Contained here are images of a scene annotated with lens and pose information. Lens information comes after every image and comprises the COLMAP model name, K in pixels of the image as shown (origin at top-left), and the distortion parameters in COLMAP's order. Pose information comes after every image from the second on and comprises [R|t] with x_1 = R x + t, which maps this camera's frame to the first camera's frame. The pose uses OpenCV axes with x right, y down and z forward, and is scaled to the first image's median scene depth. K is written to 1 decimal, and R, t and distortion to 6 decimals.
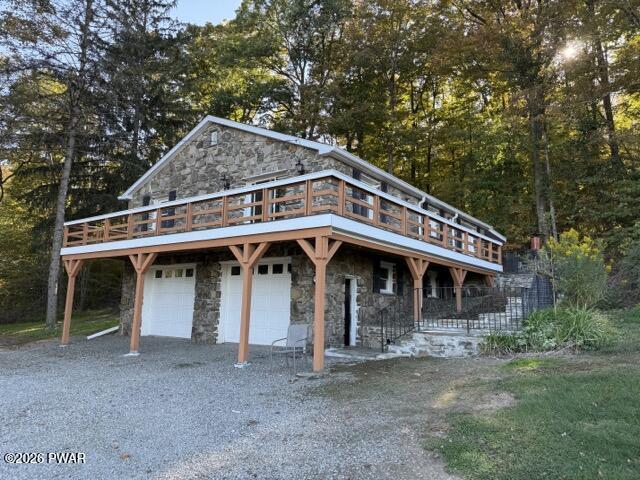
lens RADIAL K [[449.7, 0, 319.8], [0, 449.7, 240.3], [0, 0, 1]] dist [0.062337, -0.053854]
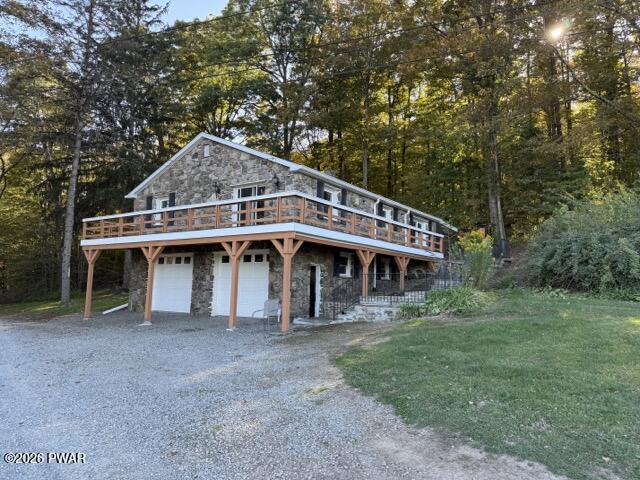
lens RADIAL K [[449.7, 0, 324.5], [0, 449.7, 240.8], [0, 0, 1]] dist [0.062337, -0.053854]
pose [[0.999274, 0.001700, 0.038071, 0.038935], [-0.003352, 0.999053, 0.043370, -0.036918], [-0.037961, -0.043467, 0.998333, -0.250932]]
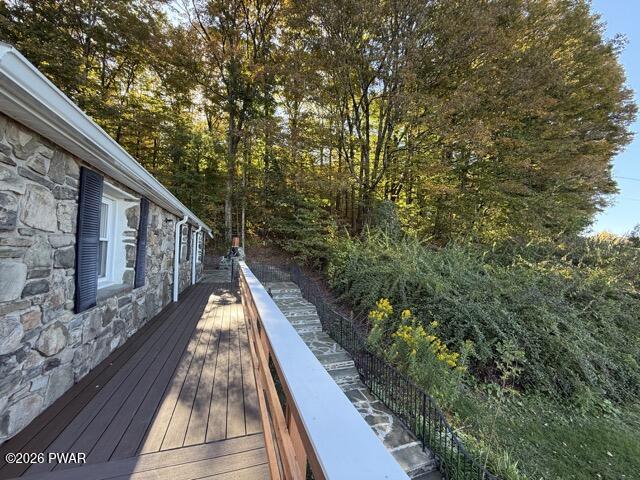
lens RADIAL K [[254.1, 0, 319.6], [0, 254.1, 239.2], [0, 0, 1]] dist [-0.001985, 0.000432]
pose [[0.560084, 0.033893, 0.827742, 0.016965], [-0.144190, 0.987900, 0.057114, -0.122460], [-0.815791, -0.151341, 0.558194, 0.647744]]
